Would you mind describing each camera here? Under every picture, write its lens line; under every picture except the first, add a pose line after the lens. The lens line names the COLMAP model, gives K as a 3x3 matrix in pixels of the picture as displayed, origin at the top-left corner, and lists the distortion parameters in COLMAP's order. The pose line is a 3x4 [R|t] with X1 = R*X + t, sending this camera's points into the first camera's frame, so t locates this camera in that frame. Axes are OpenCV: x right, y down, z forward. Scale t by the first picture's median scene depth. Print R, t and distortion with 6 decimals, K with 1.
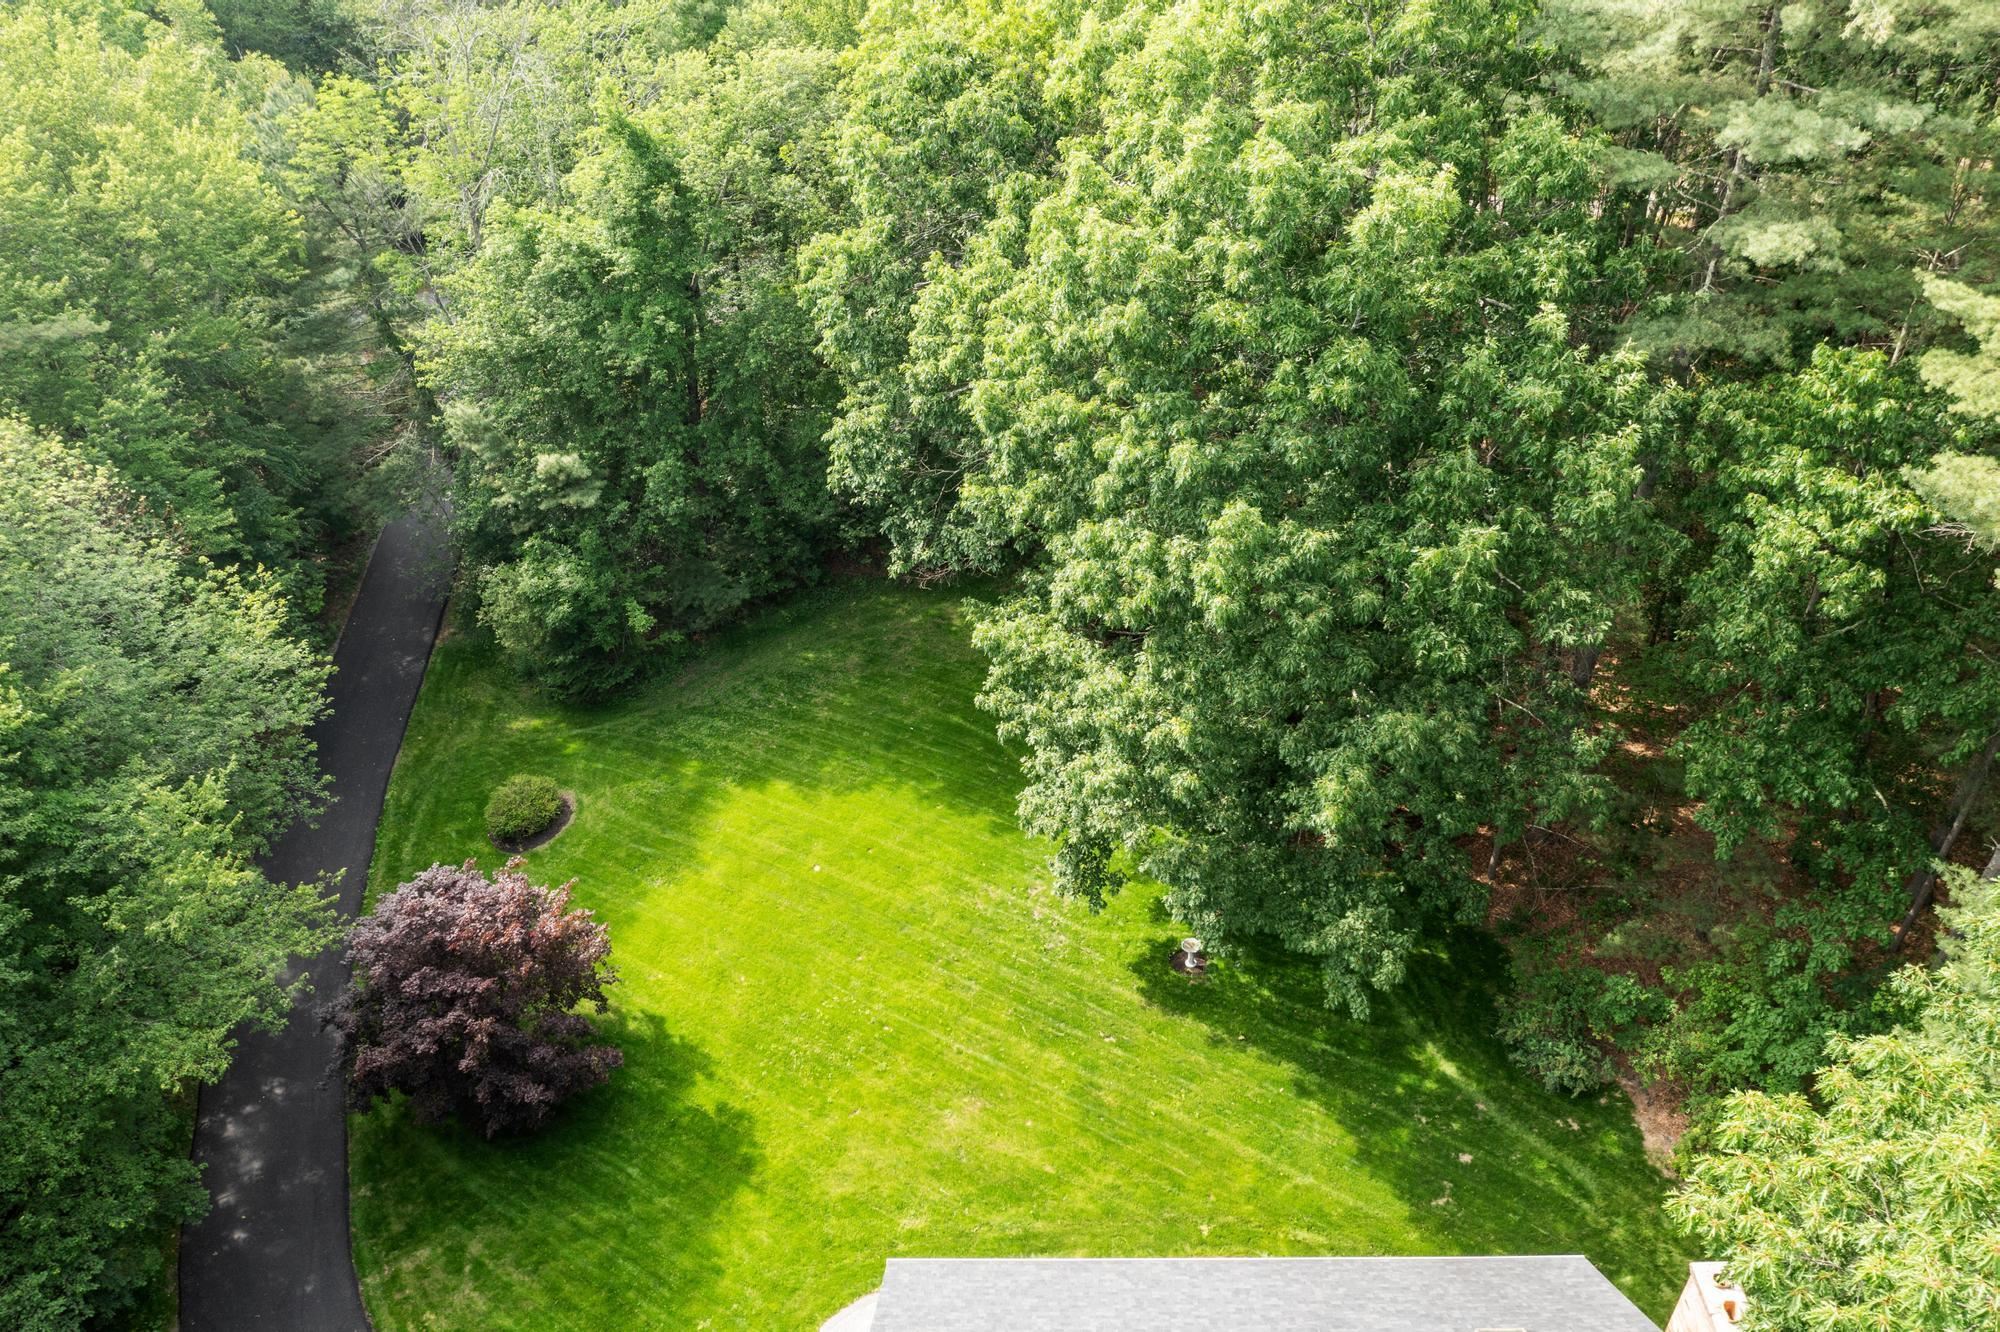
lens RADIAL K [[1572.2, 0, 994.2], [0, 1572.2, 644.9], [0, 0, 1]] dist [-0.022362, 0.004086]
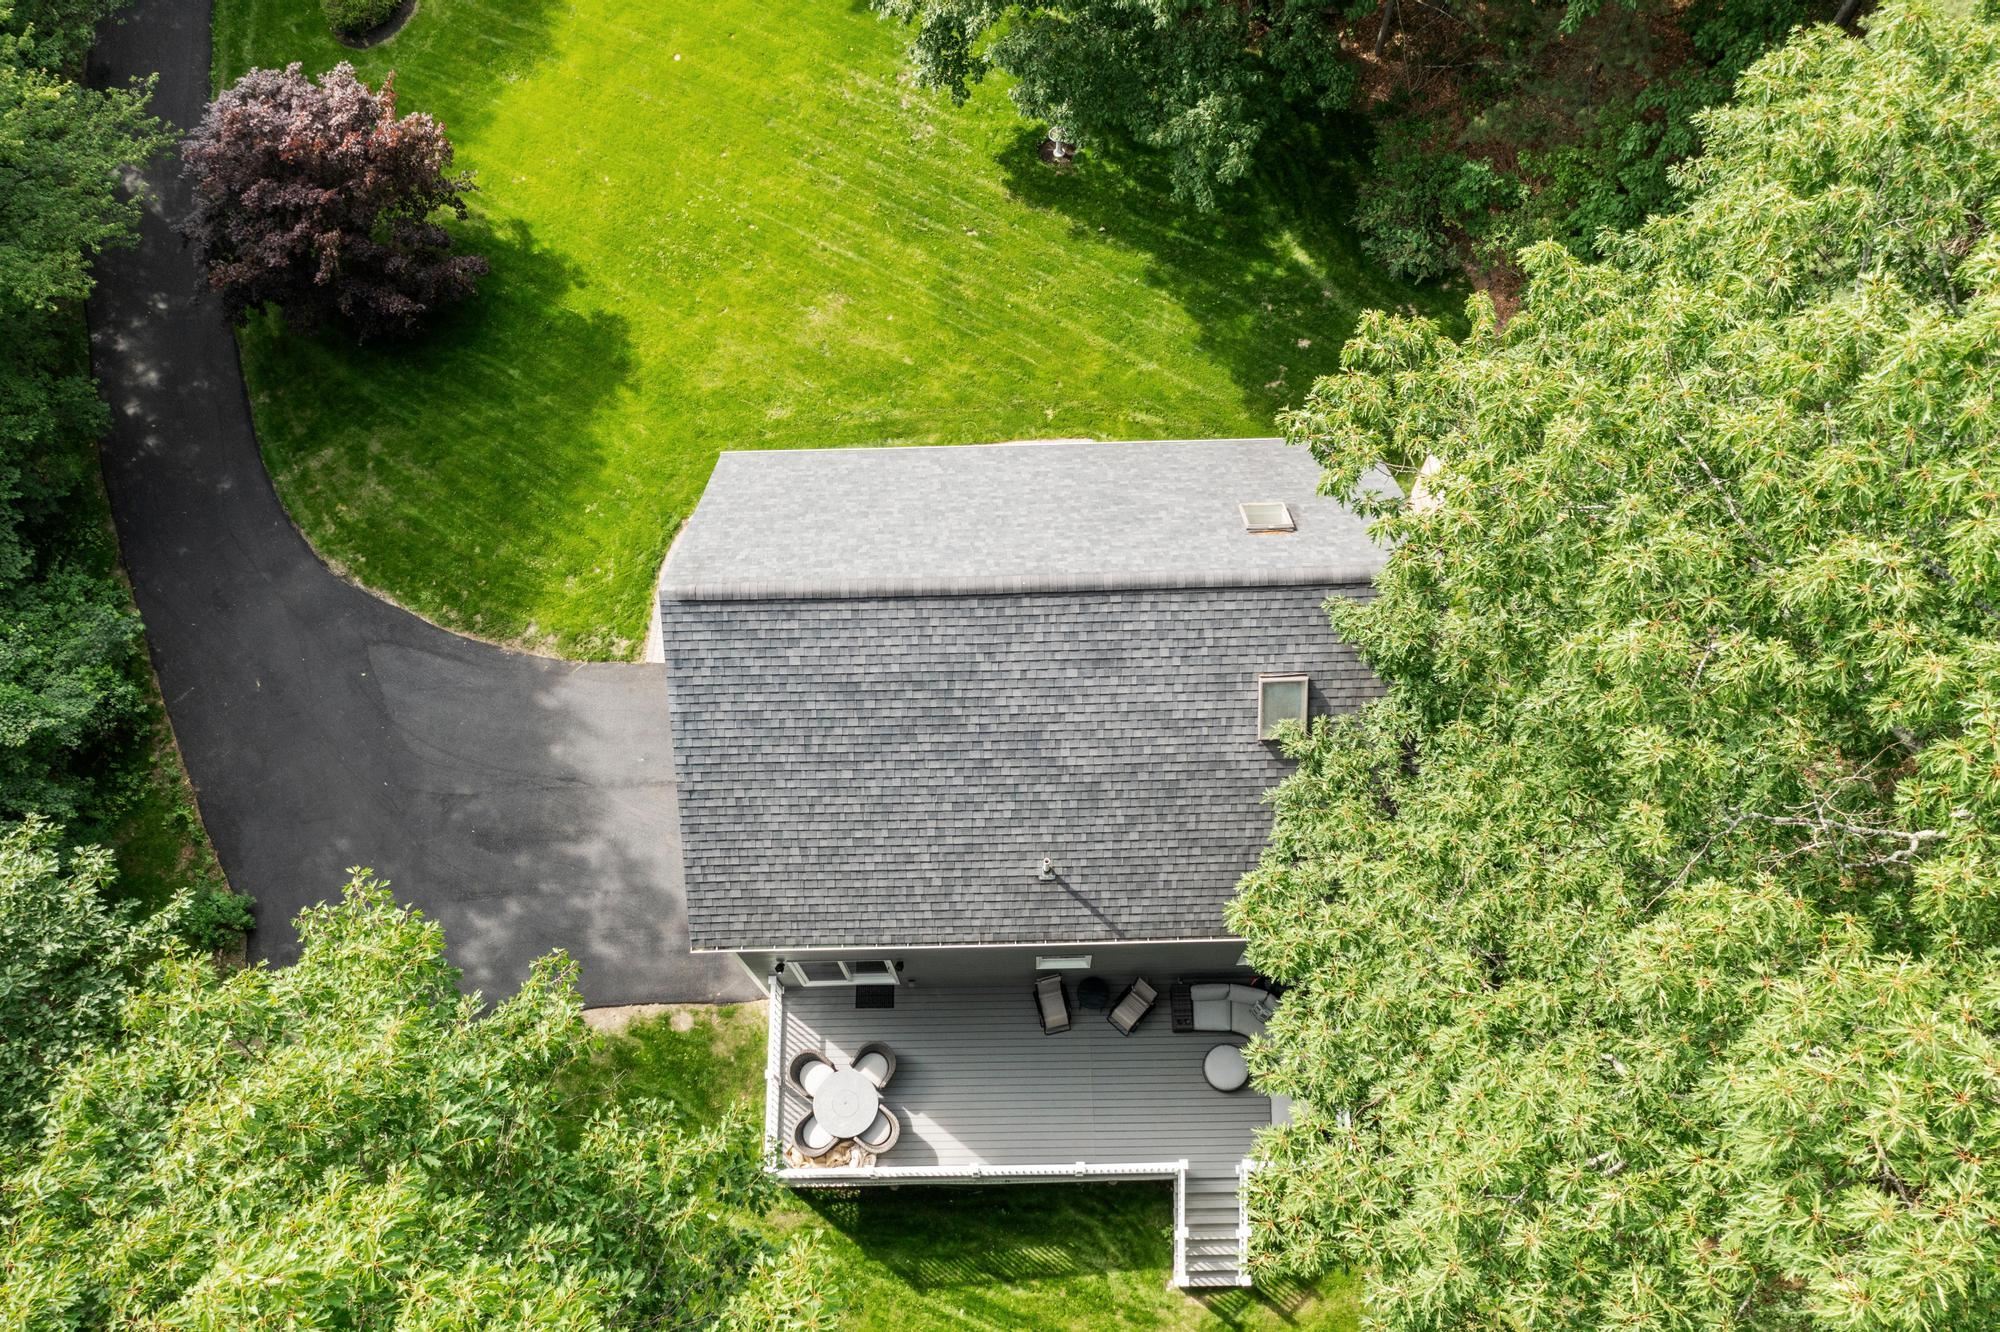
lens RADIAL K [[1572.2, 0, 994.2], [0, 1572.2, 644.9], [0, 0, 1]] dist [-0.022362, 0.004086]
pose [[0.999653, -0.025069, 0.008055, 0.075624], [0.017878, 0.870770, 0.491365, -0.012329], [-0.019332, -0.491051, 0.870916, -0.001524]]
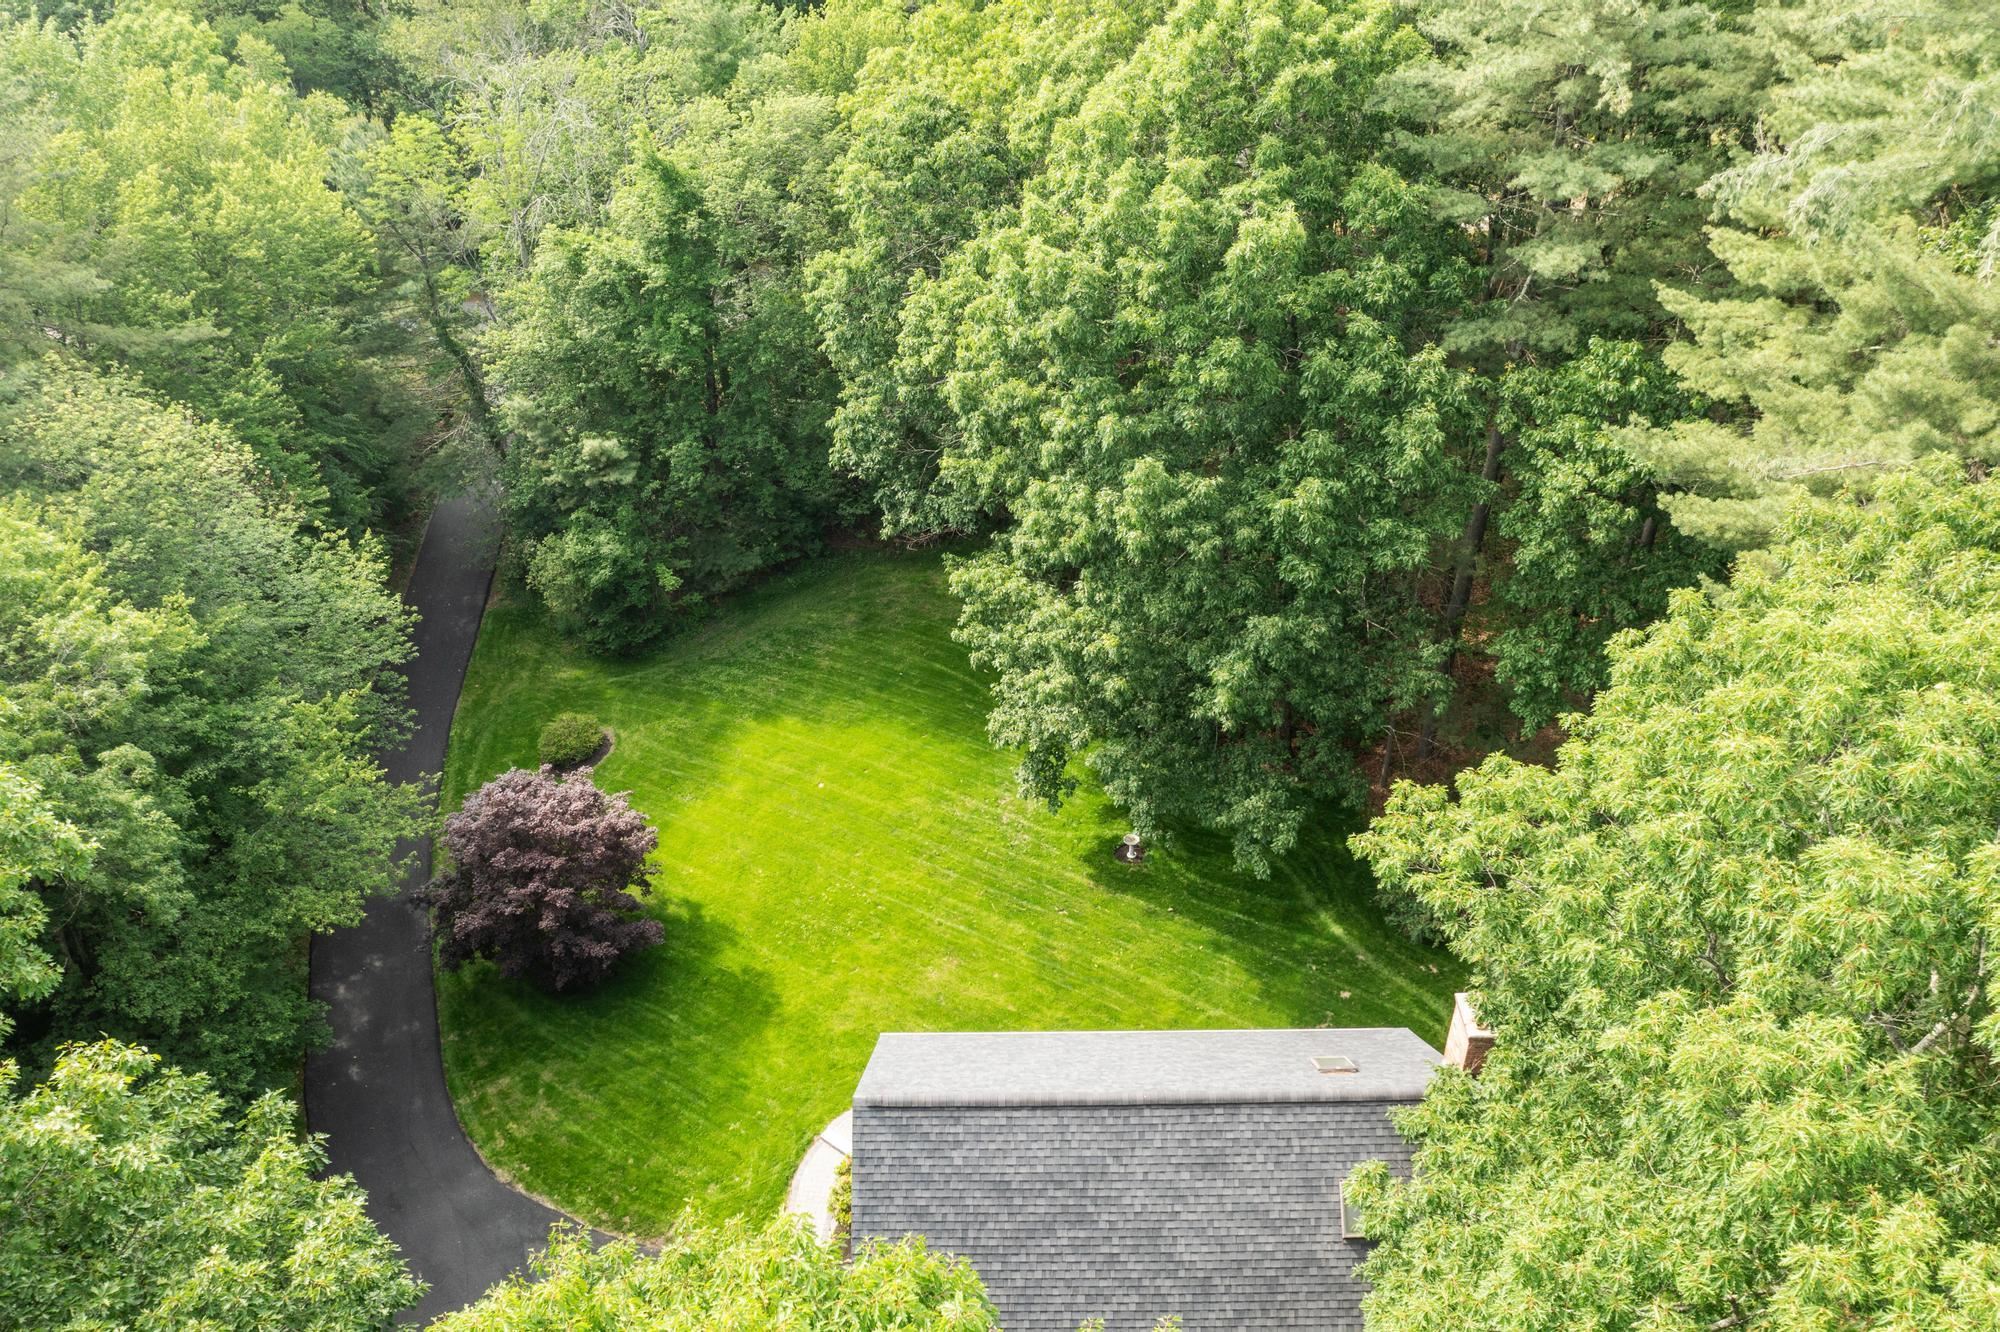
lens RADIAL K [[1577.7, 0, 964.4], [0, 1577.7, 639.5], [0, 0, 1]] dist [-0.013847, -0.003385]
pose [[0.999917, -0.000962, -0.012821, 0.013312], [0.000854, 0.999964, -0.008437, 0.051386], [0.012829, 0.008426, 0.999882, -0.235166]]
